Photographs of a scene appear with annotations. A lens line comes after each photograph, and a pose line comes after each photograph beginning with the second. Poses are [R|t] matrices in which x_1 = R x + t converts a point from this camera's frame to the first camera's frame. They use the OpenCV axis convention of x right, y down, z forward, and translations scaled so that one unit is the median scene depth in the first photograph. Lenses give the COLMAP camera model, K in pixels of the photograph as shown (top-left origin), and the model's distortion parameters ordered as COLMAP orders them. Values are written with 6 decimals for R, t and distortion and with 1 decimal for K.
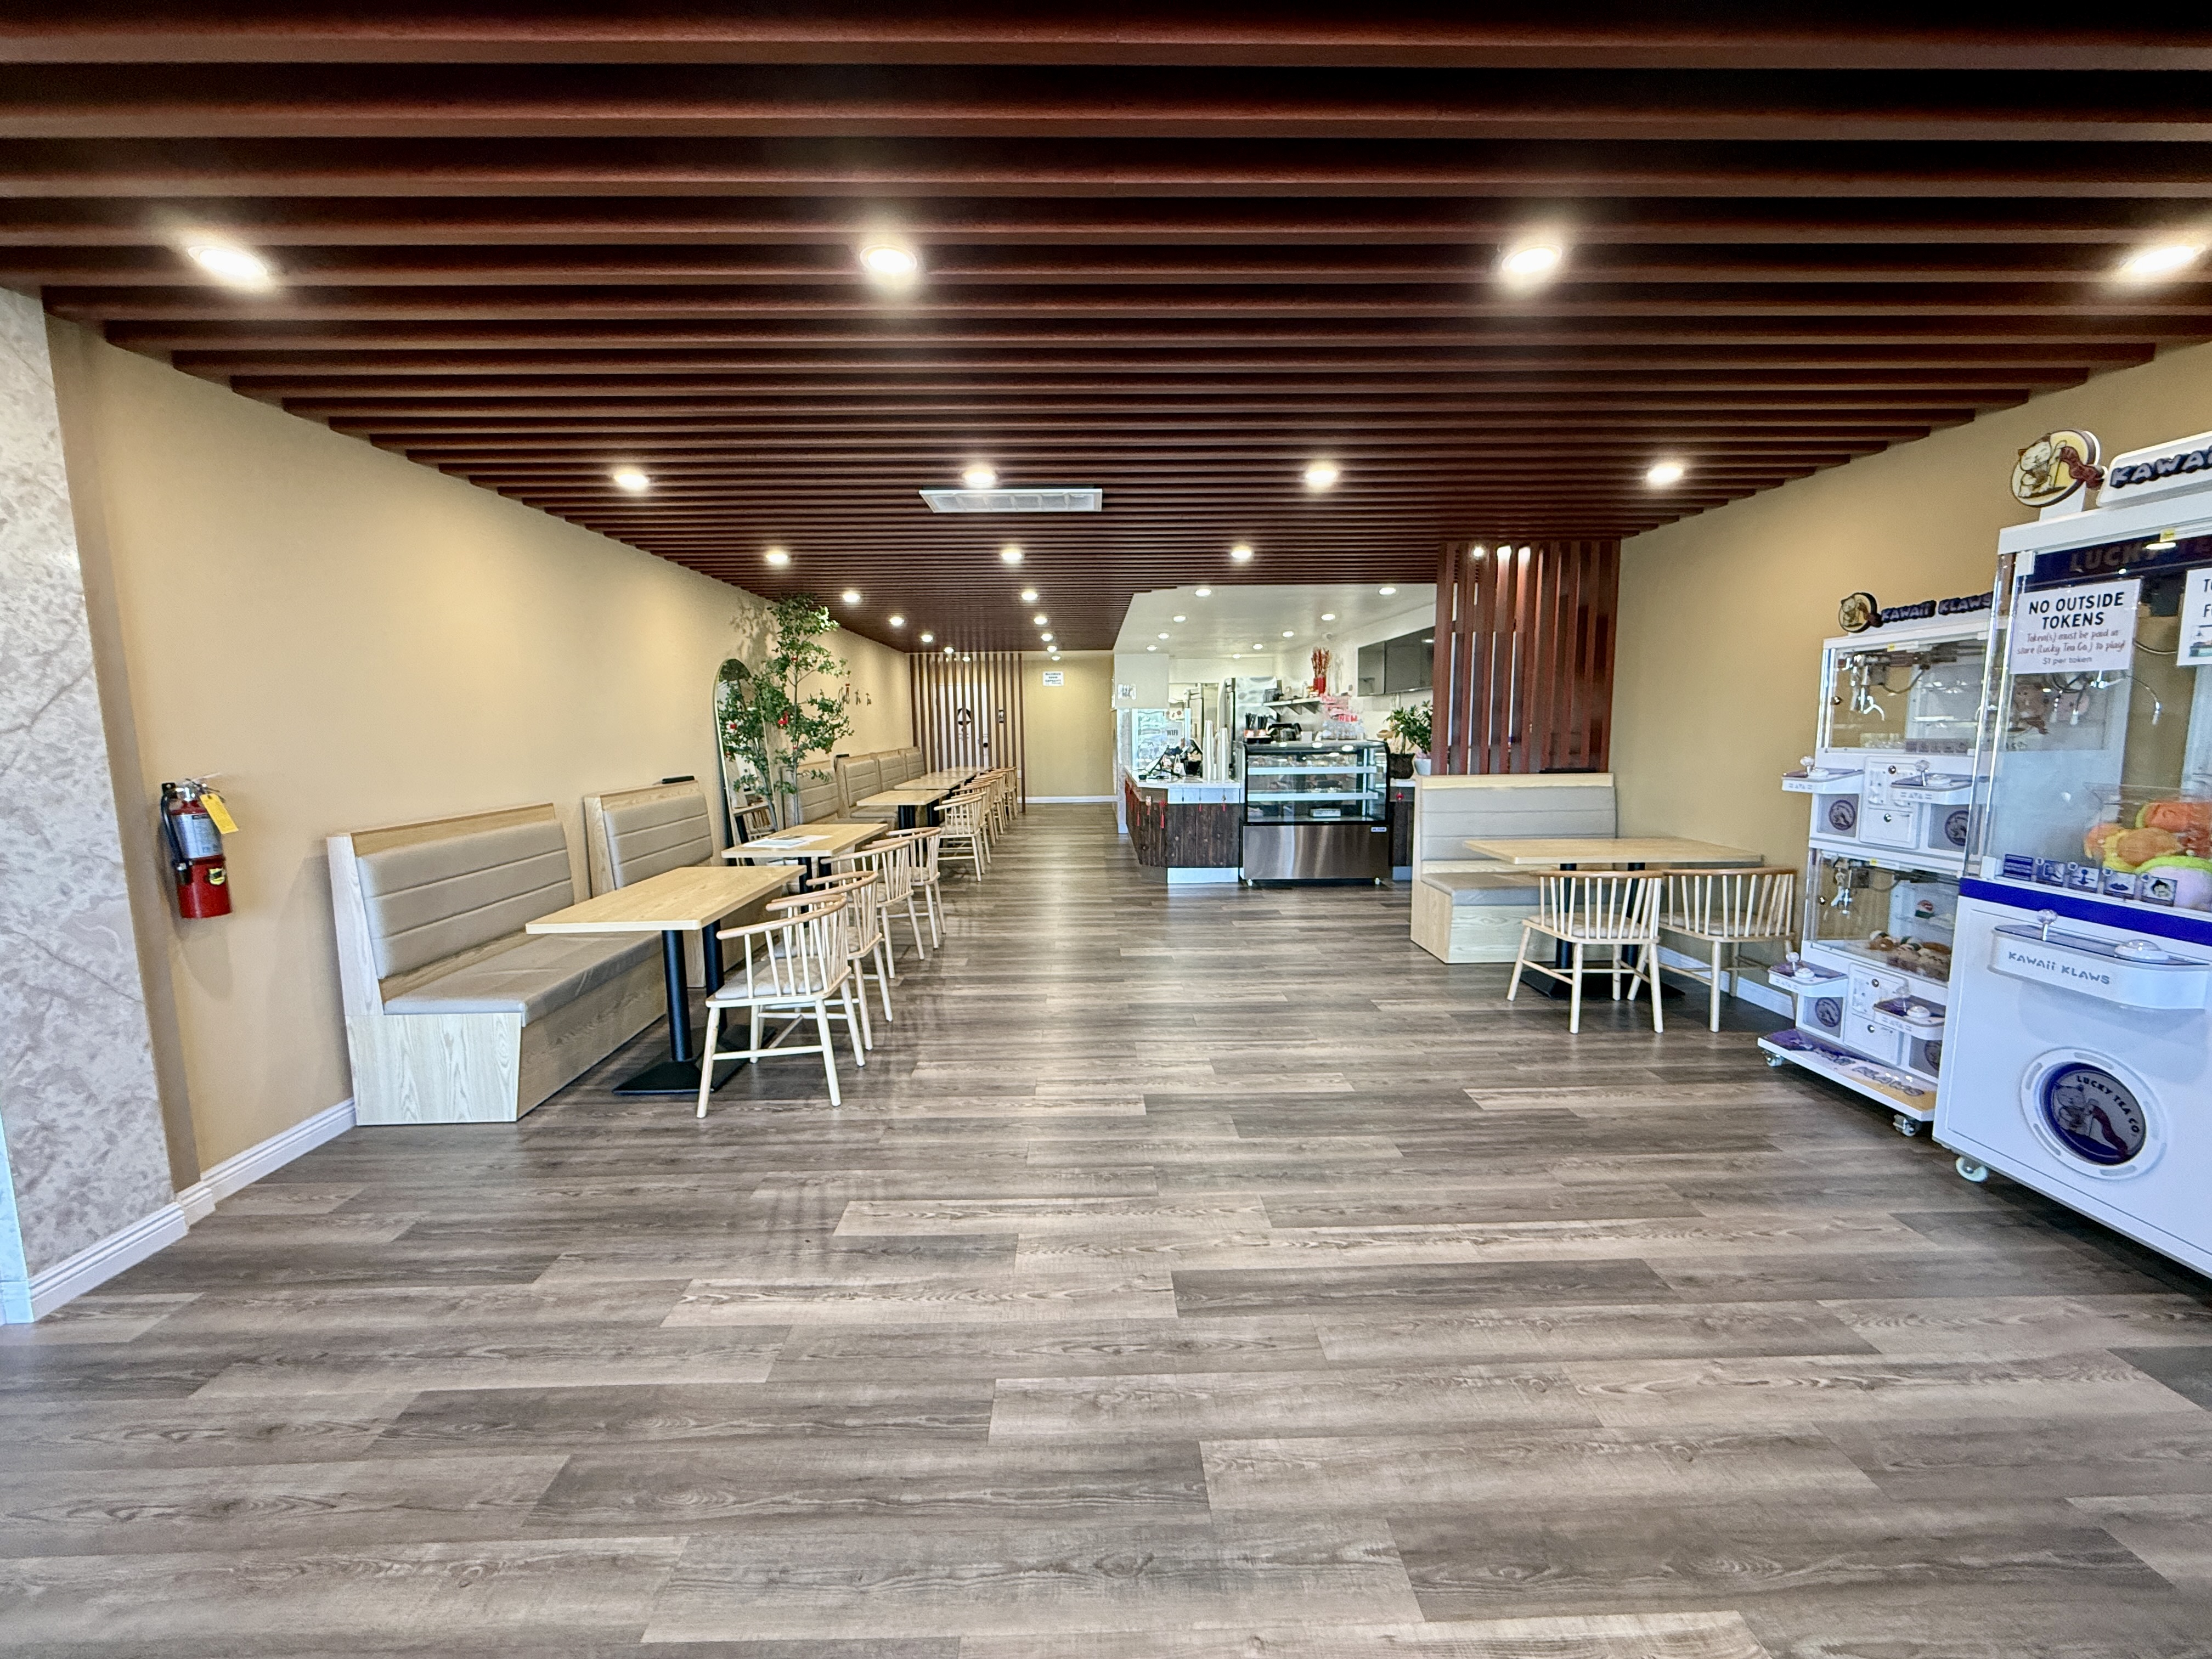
lens RADIAL K [[881.5, 0, 1105.5], [0, 881.5, 822.8], [0, 0, 1]] dist [0.008336, -0.000127]
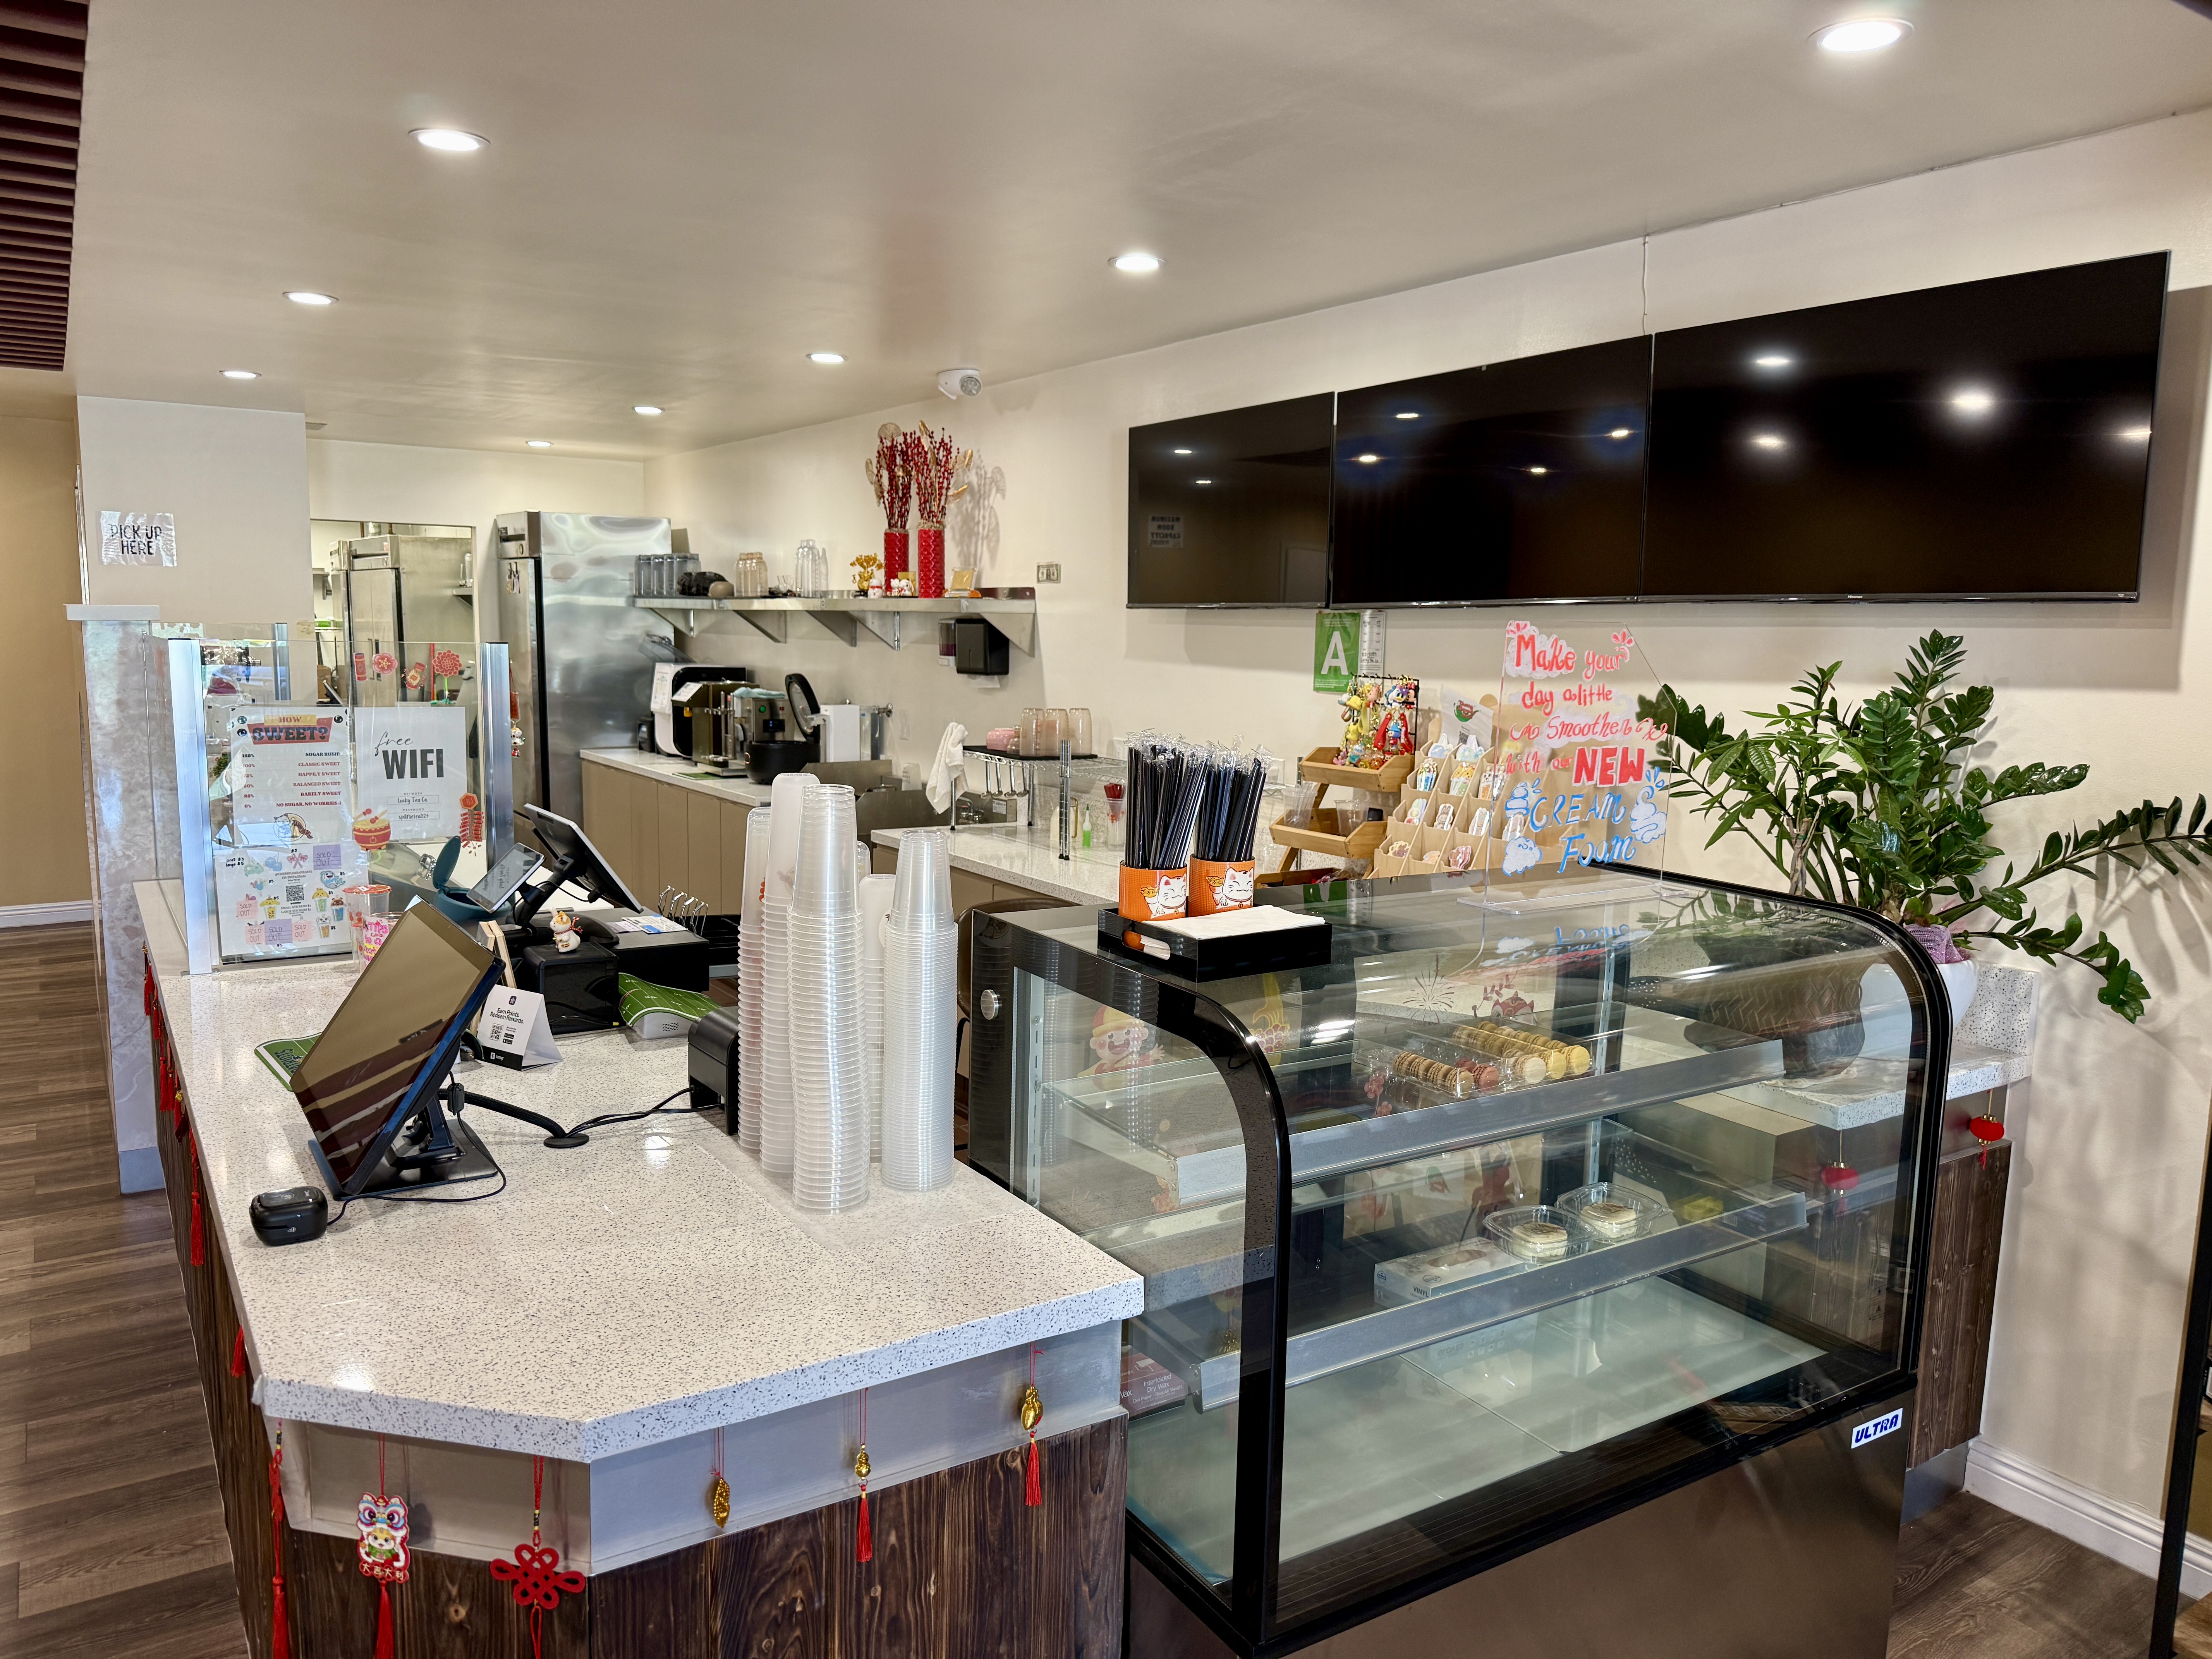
lens RADIAL K [[1538.9, 0, 1108.8], [0, 1538.9, 841.9], [0, 0, 1]] dist [0.125894, -0.193112]
pose [[0.842471, -0.048104, 0.536591, 0.034174], [0.031849, 0.998711, 0.039526, -0.165002], [-0.537800, -0.016209, 0.842917, 1.102296]]
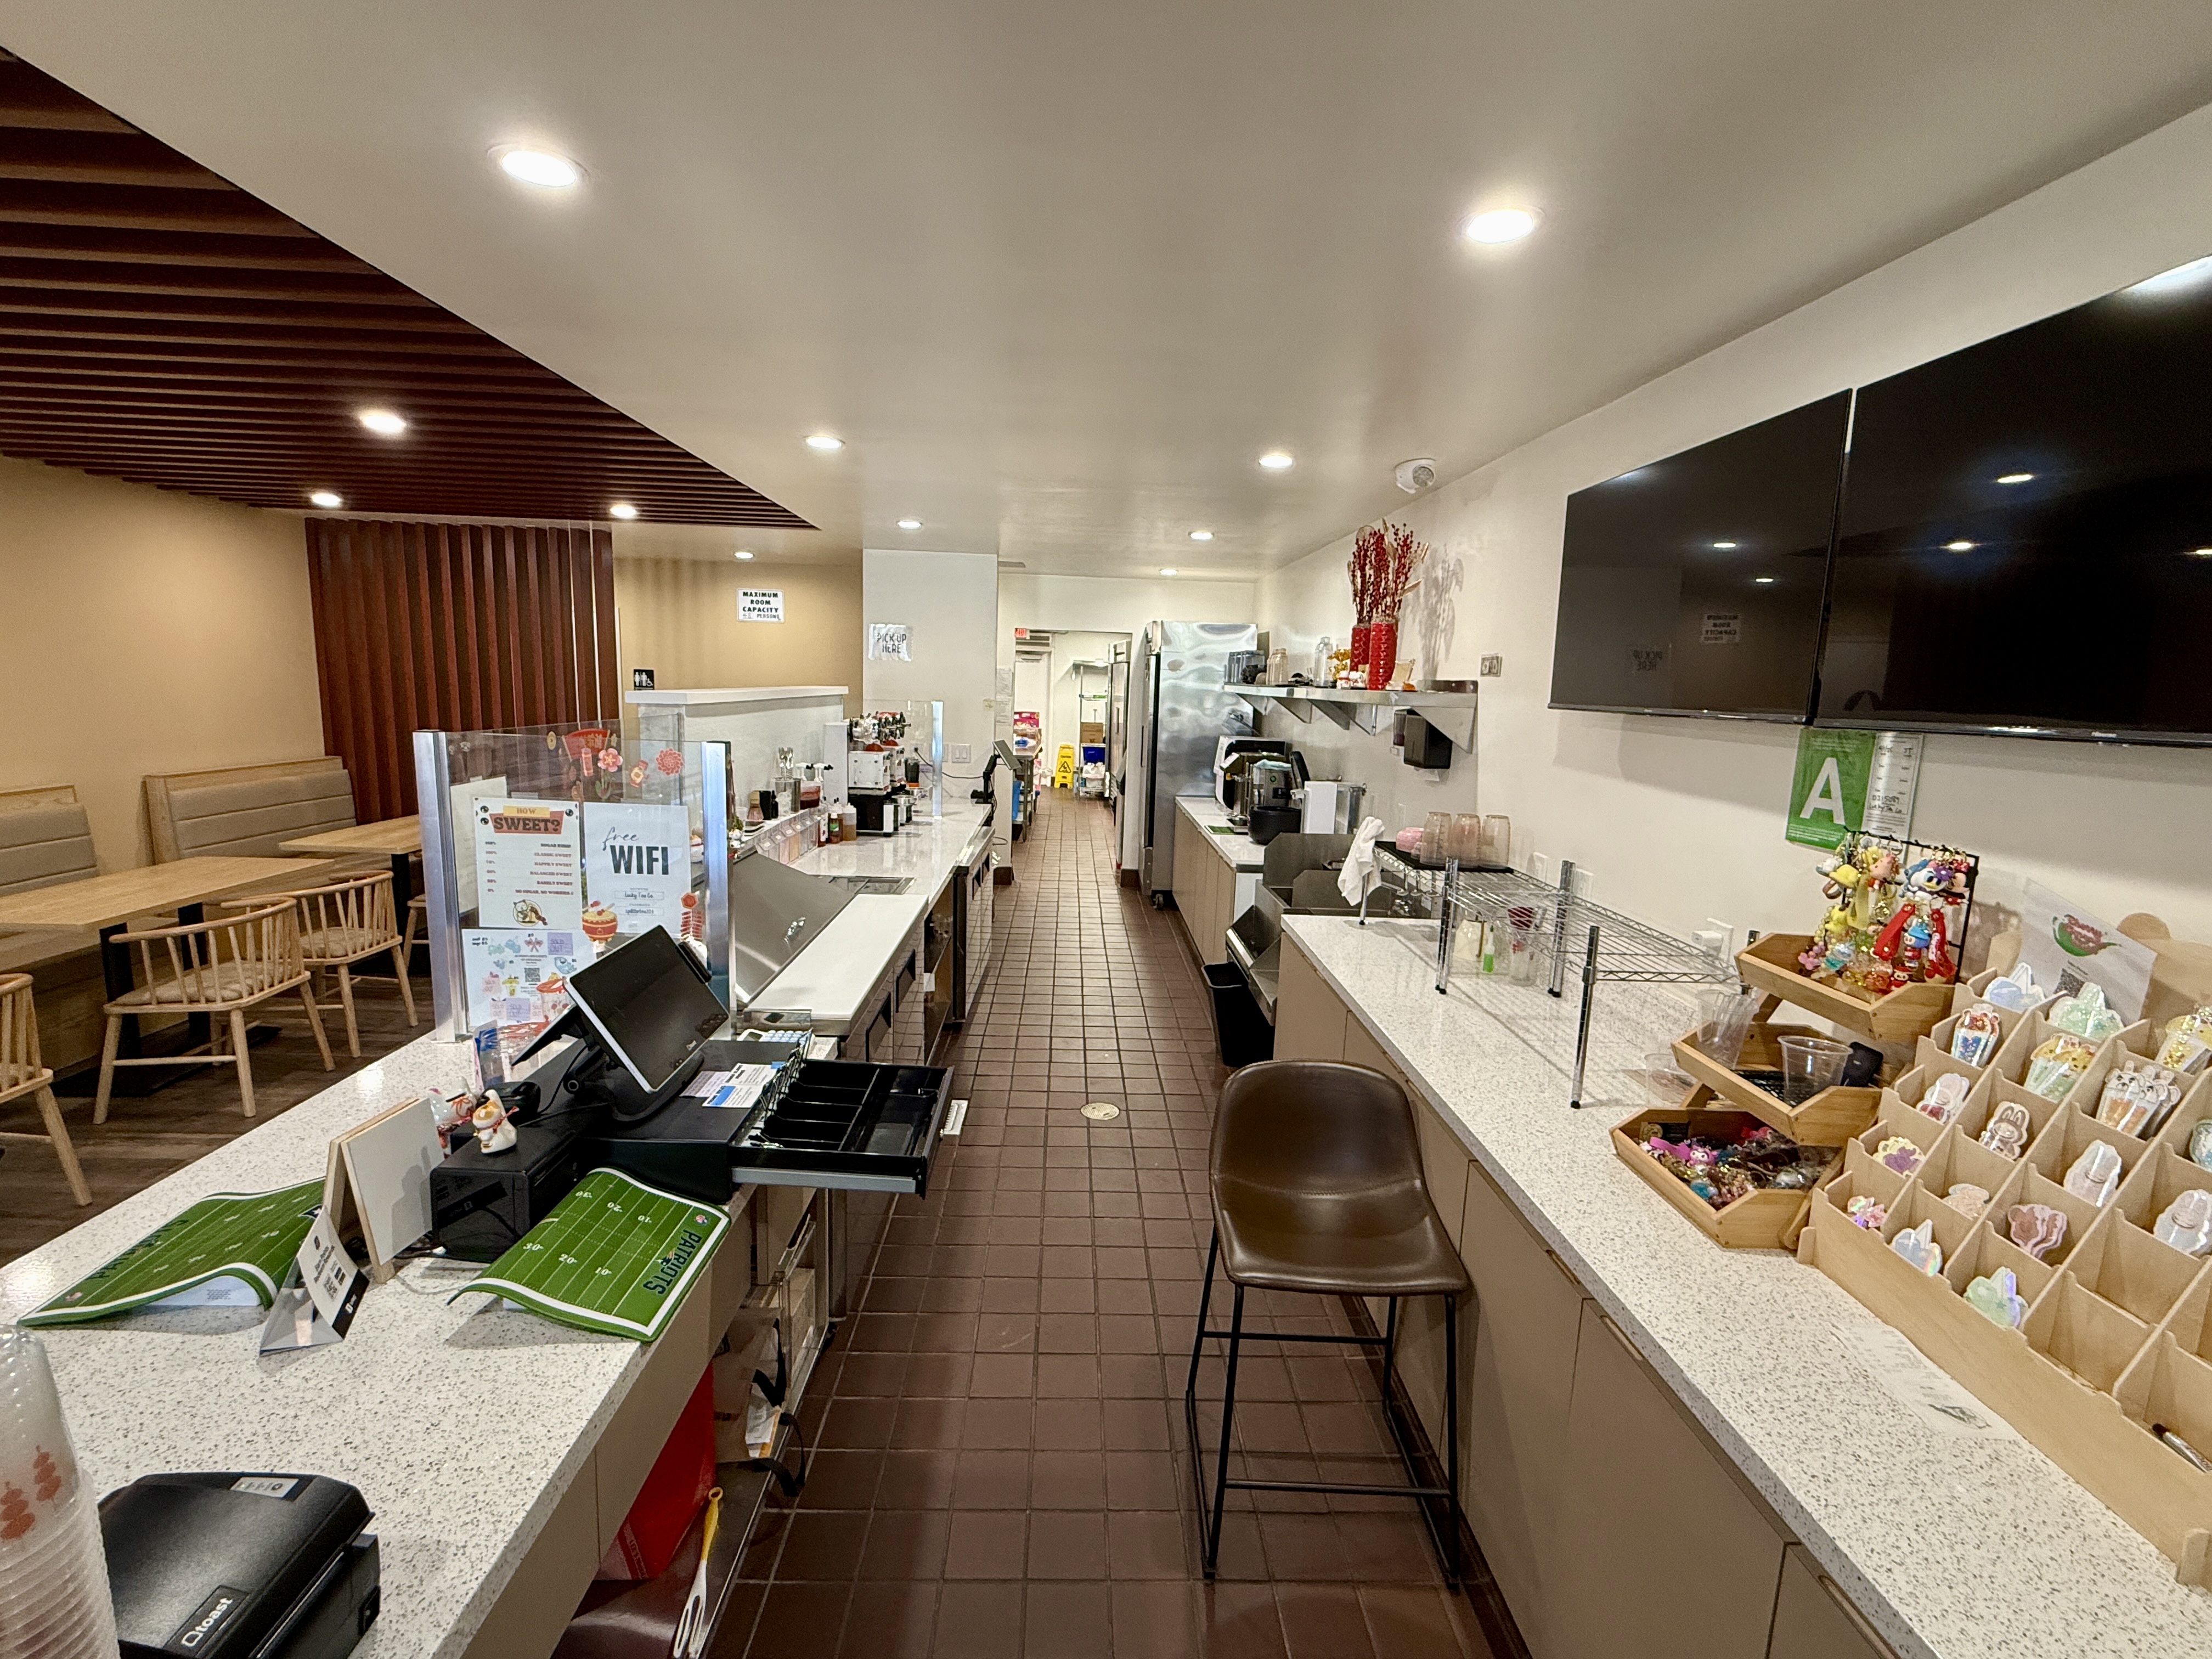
lens RADIAL K [[981.8, 0, 1109.6], [0, 981.8, 826.8], [0, 0, 1]] dist [-0.001979, -0.000428]
pose [[0.998751, 0.044776, 0.022149, 0.306263], [-0.045569, 0.998286, 0.036714, -0.214646], [-0.020467, -0.037677, 0.999080, 1.374809]]
